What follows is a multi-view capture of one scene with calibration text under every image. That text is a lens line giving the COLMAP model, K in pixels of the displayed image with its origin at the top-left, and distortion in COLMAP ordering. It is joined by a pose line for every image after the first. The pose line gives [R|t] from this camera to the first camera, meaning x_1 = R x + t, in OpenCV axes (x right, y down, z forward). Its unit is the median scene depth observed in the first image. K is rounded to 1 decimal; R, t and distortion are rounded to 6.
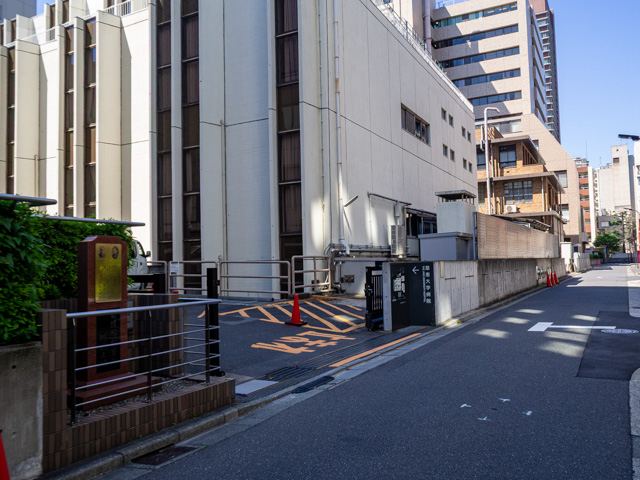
lens RADIAL K [[520.4, 0, 320.0], [0, 520.4, 240.0], [0, 0, 1]] dist [-0.002025, -0.000303]
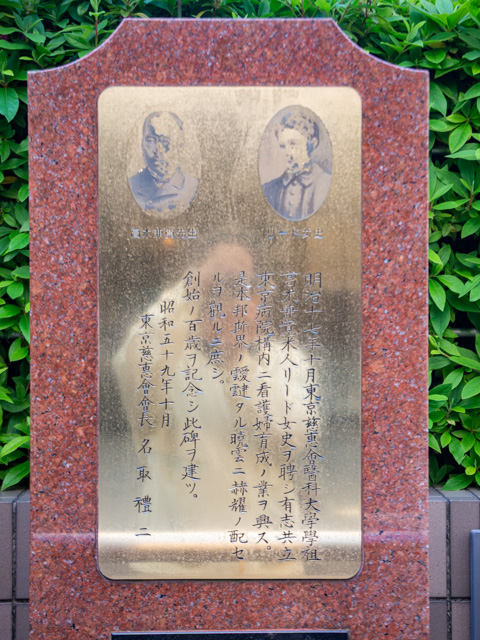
lens RADIAL K [[1552.2, 0, 244.5], [0, 1552.2, 335.5], [0, 0, 1]] dist [0.230010, 0.469909]
pose [[0.493161, 0.035175, -0.869227, -0.104842], [0.038328, 0.997333, 0.062105, 0.044112], [0.869094, -0.063944, 0.490497, 0.895099]]
